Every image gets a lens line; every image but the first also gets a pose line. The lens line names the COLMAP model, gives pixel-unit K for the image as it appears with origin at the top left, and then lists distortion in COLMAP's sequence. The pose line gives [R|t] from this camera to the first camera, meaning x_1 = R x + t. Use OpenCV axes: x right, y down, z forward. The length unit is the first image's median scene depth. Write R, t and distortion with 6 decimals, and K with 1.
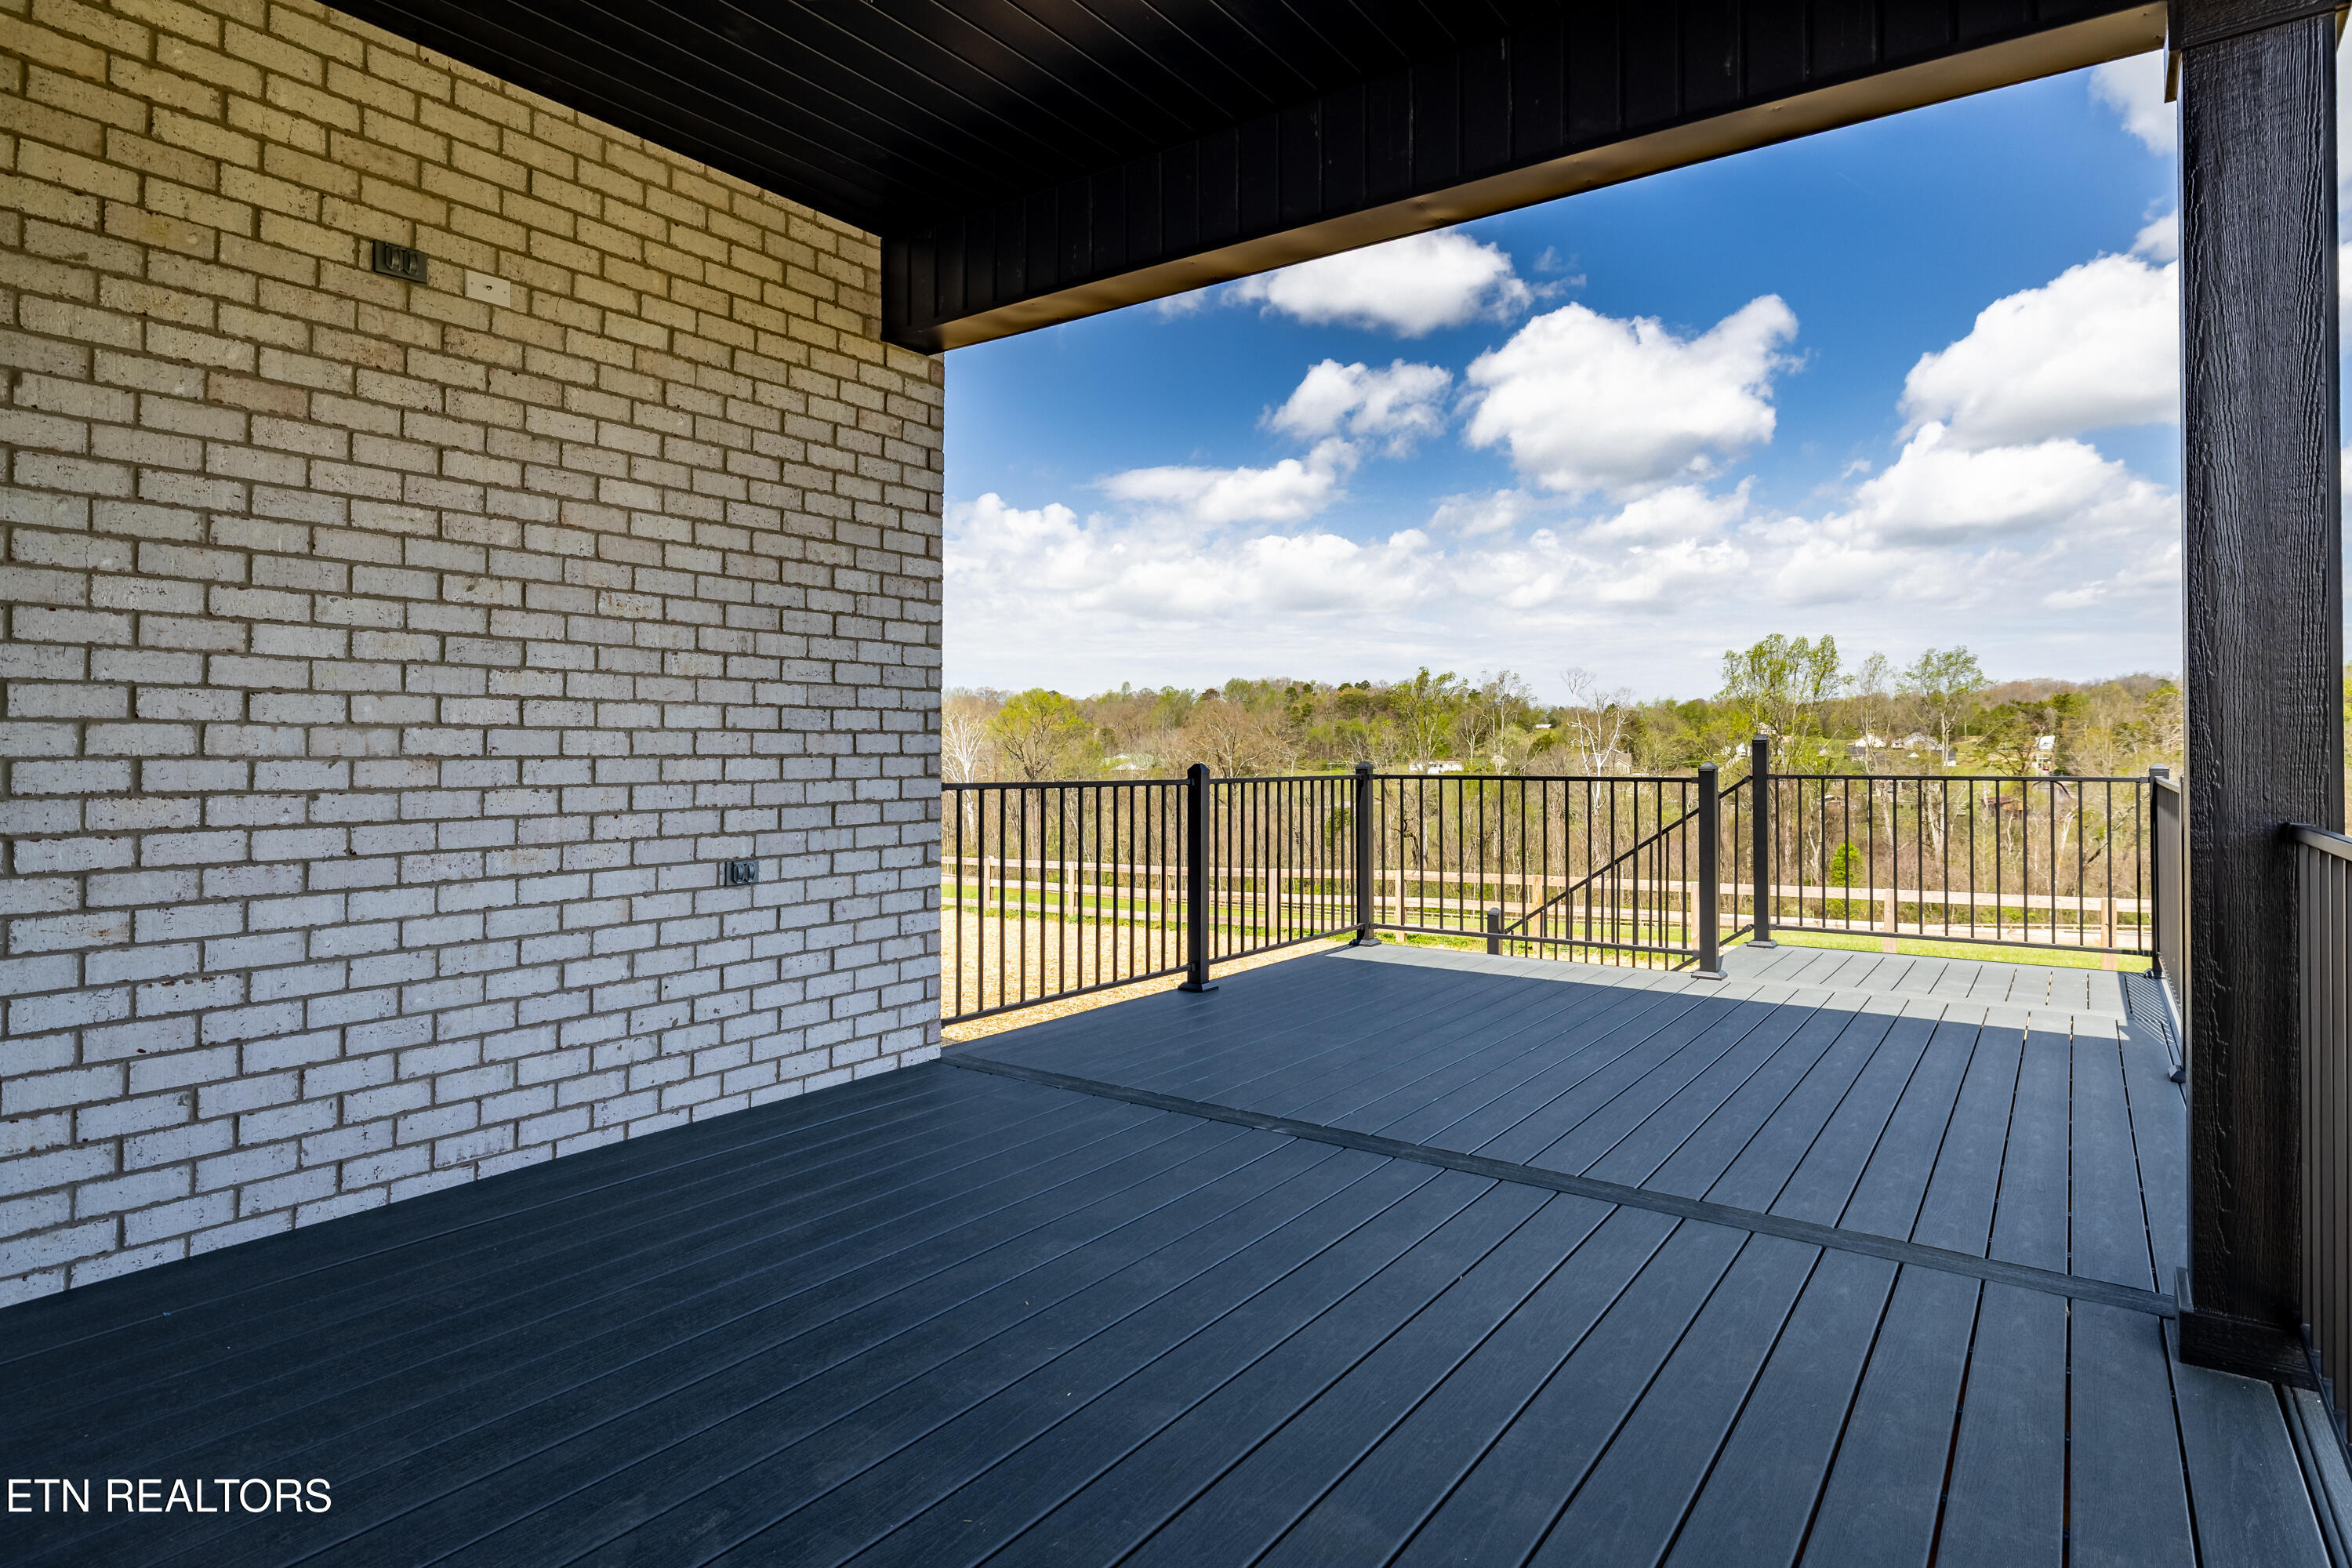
lens RADIAL K [[1264.0, 0, 1166.1], [0, 1264.0, 800.5], [0, 0, 1]] dist [-0.017898, 0.000628]
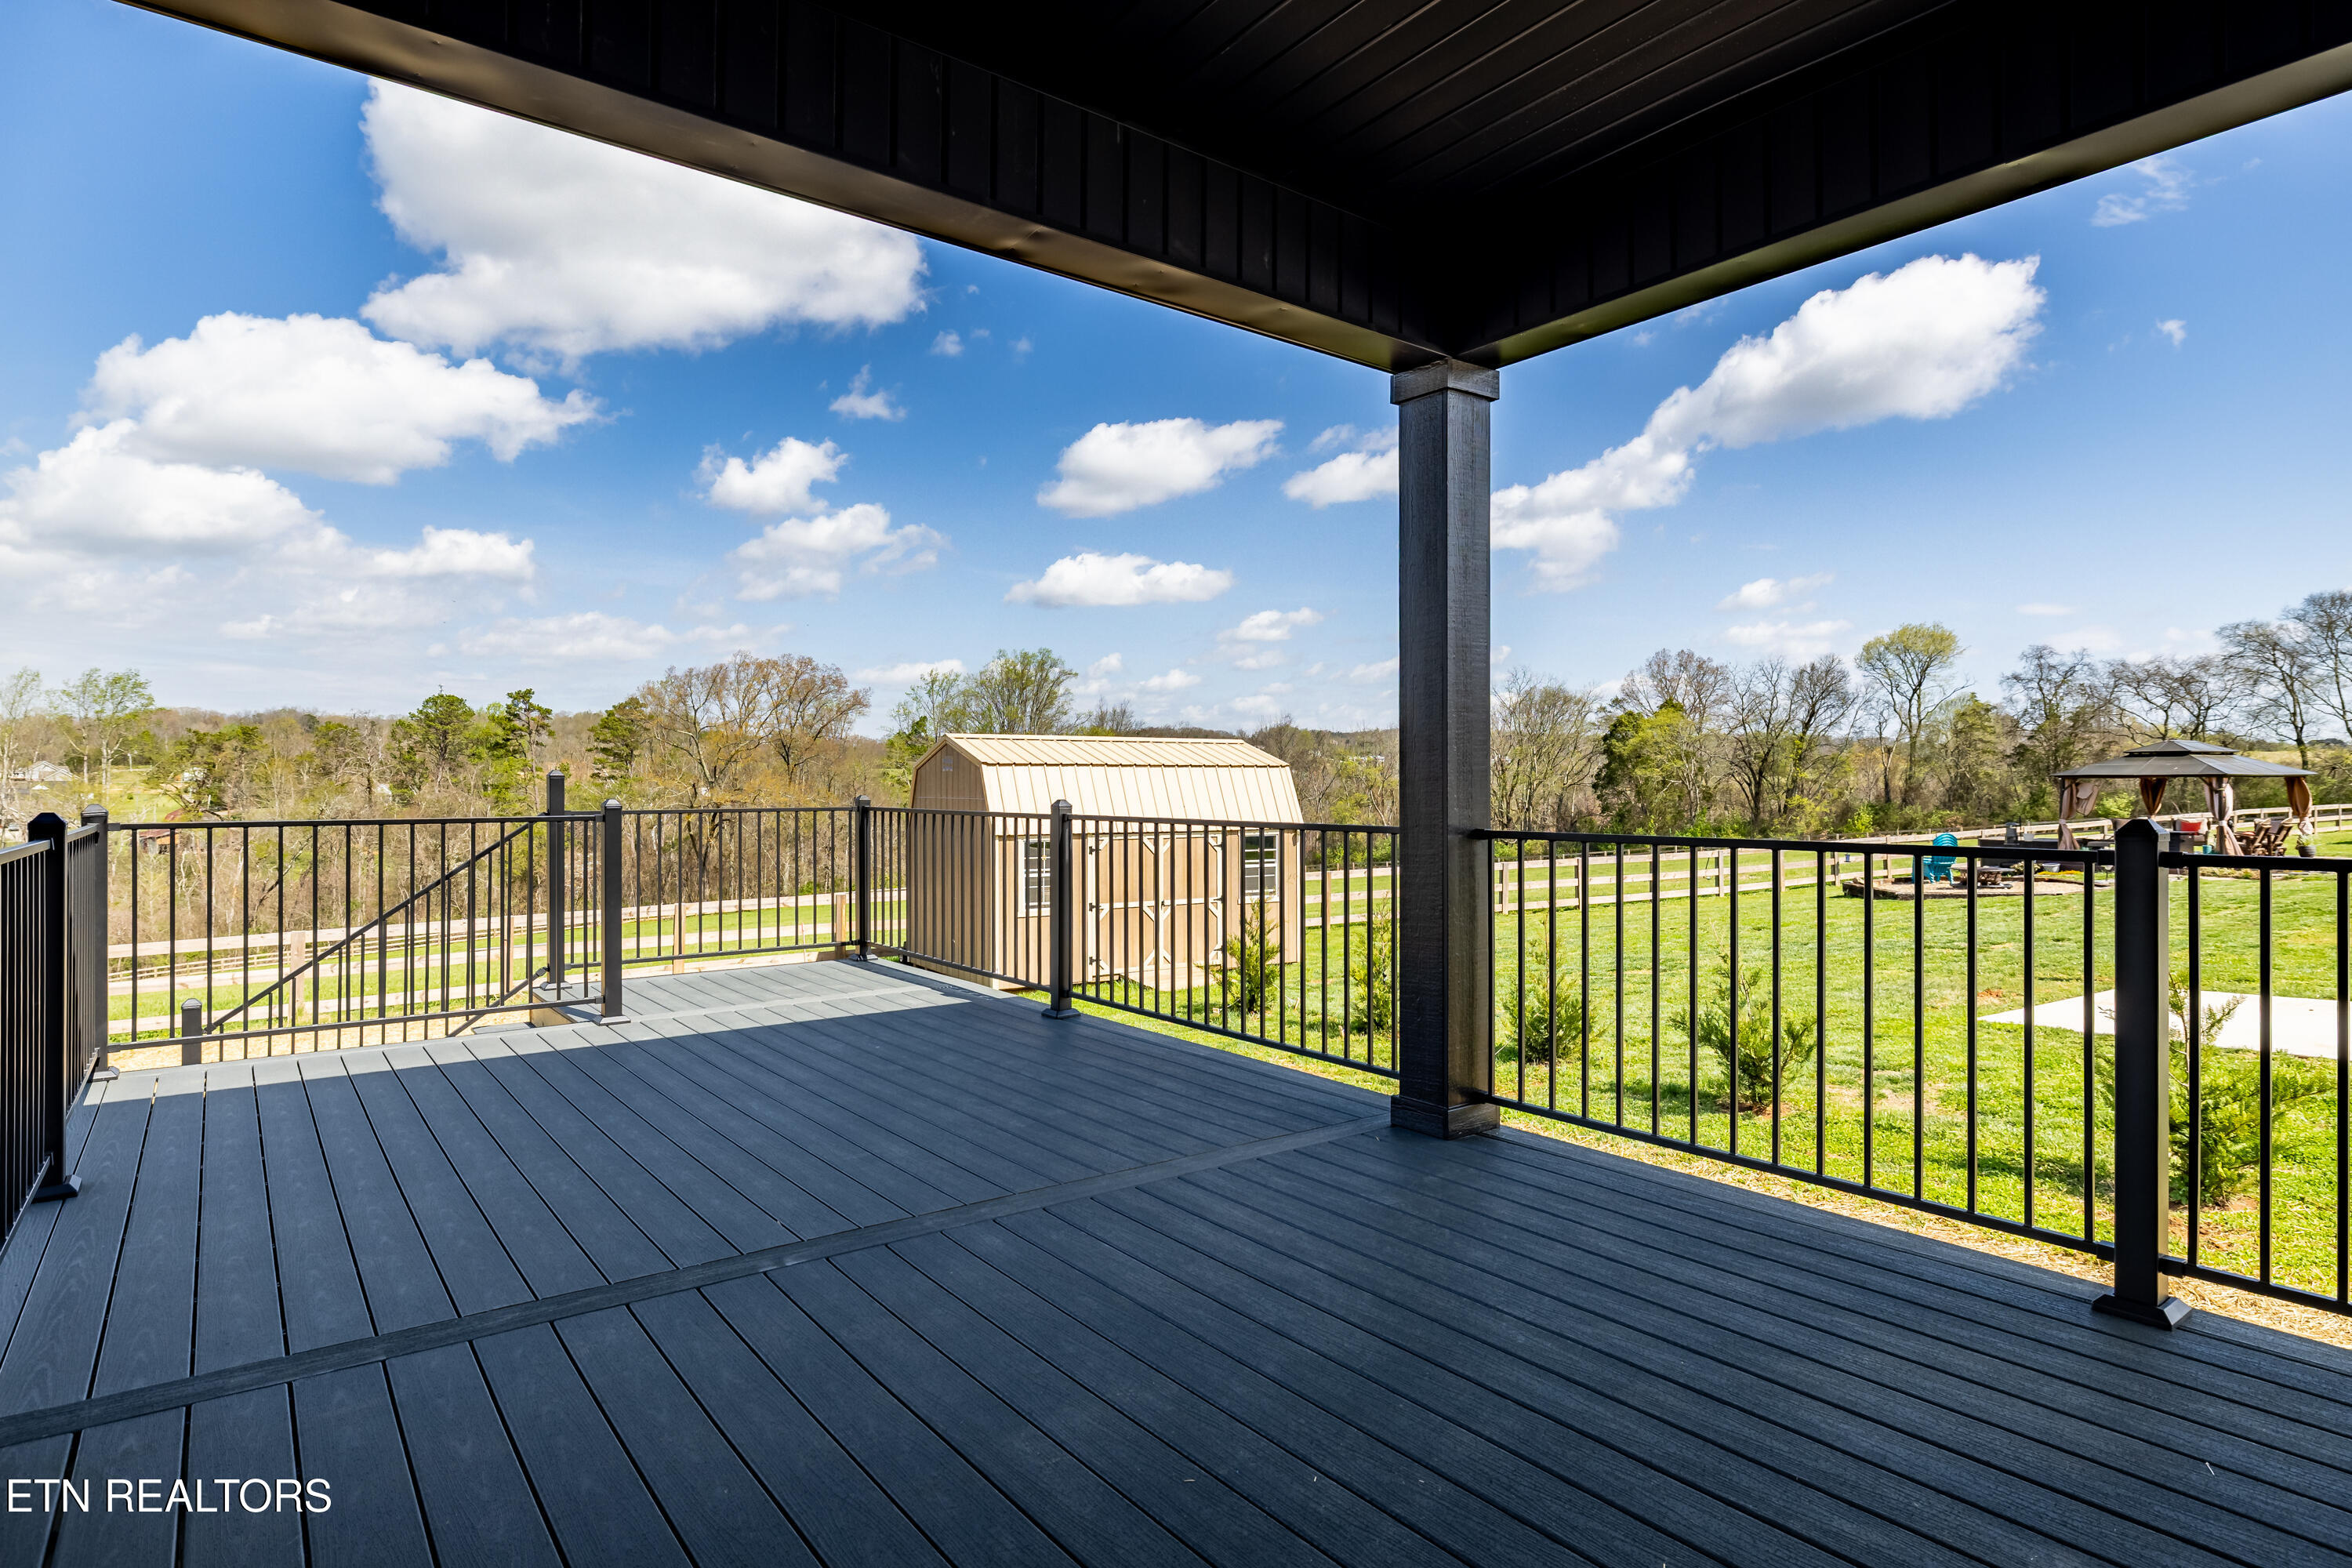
lens RADIAL K [[1264.0, 0, 1166.1], [0, 1264.0, 800.5], [0, 0, 1]] dist [-0.017898, 0.000628]
pose [[0.270993, -0.011717, 0.962510, -0.096371], [0.036701, 0.999325, 0.001832, -0.003582], [-0.961881, 0.034829, 0.271240, 0.087169]]
